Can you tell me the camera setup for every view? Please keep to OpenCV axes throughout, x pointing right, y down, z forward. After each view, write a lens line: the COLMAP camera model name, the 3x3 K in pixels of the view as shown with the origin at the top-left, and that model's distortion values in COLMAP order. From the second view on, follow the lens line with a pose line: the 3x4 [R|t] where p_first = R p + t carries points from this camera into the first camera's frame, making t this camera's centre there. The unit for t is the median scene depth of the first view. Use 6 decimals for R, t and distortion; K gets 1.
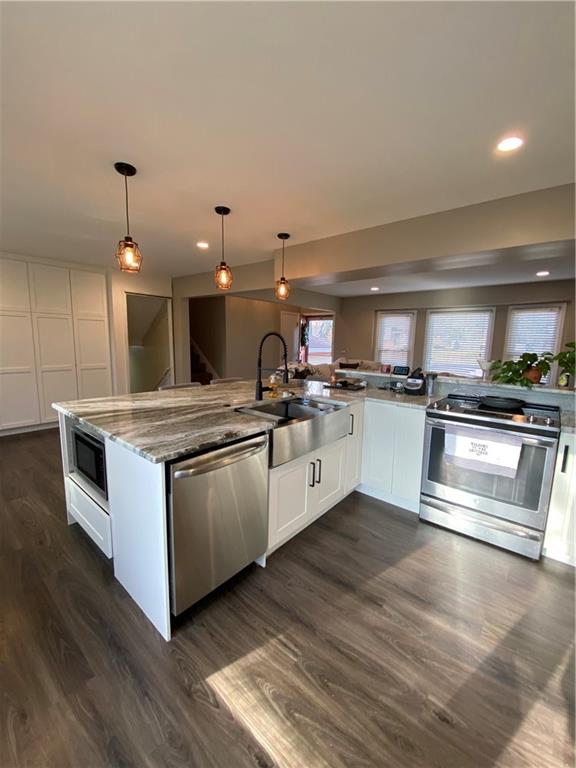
lens RADIAL K [[306.8, 0, 288.0], [0, 306.8, 384.0], [0, 0, 1]] dist [0.034504, -0.030830]
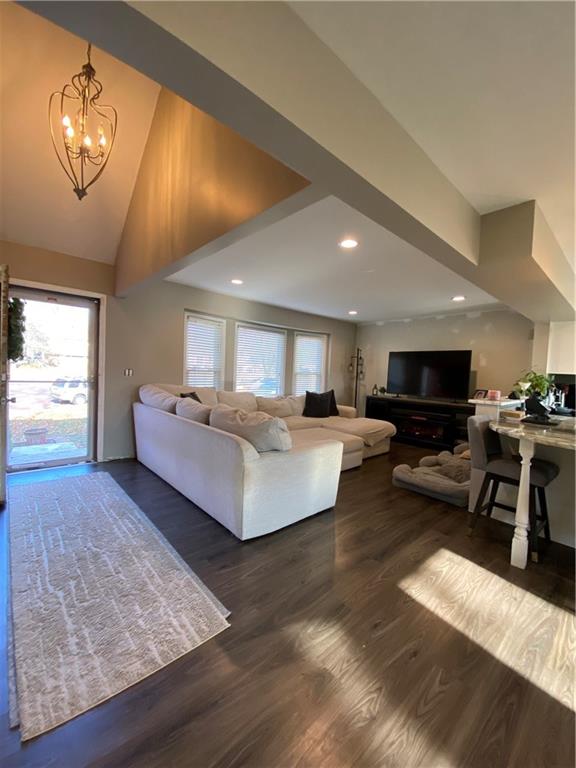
lens RADIAL K [[306.8, 0, 288.0], [0, 306.8, 384.0], [0, 0, 1]] dist [0.034504, -0.030830]
pose [[0.142516, -0.060221, 0.987959, -0.348141], [0.092479, 0.994591, 0.047285, -0.095128], [-0.985463, 0.084626, 0.147314, 0.725216]]
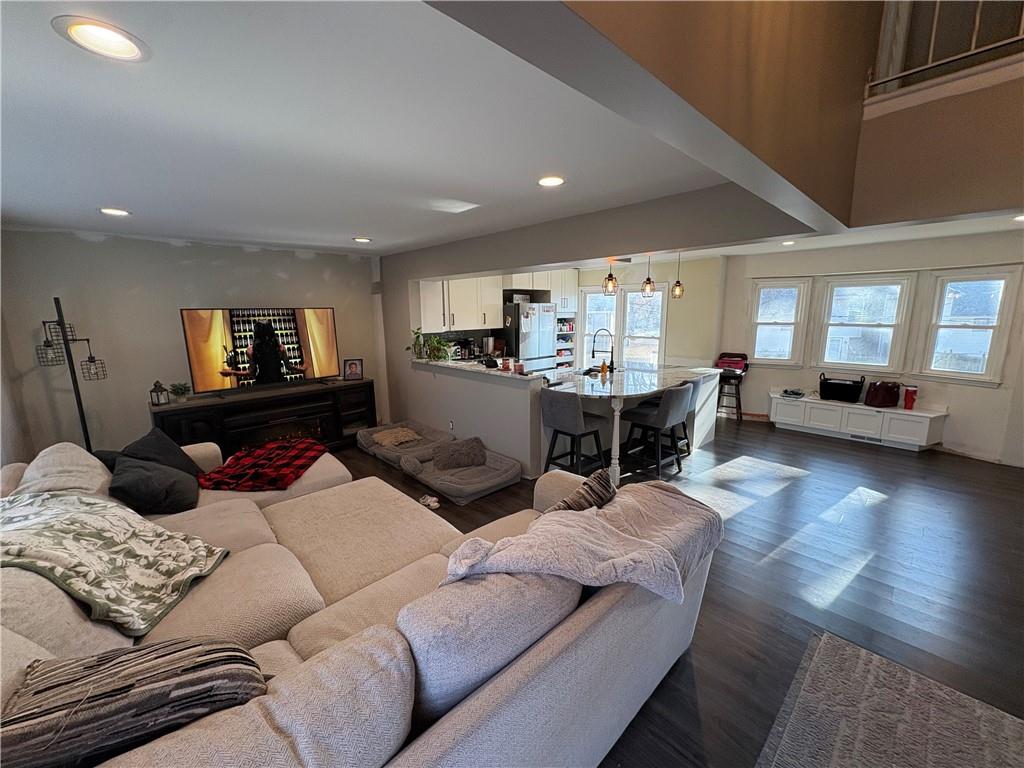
lens RADIAL K [[404.1, 0, 512.0], [0, 404.1, 384.0], [0, 0, 1]] dist [-0.000502, 0.000010]
pose [[-0.993629, -0.032322, 0.107967, 0.057575], [0.002696, 0.950901, 0.309483, -0.191475], [-0.112669, 0.307802, -0.944756, 1.067071]]
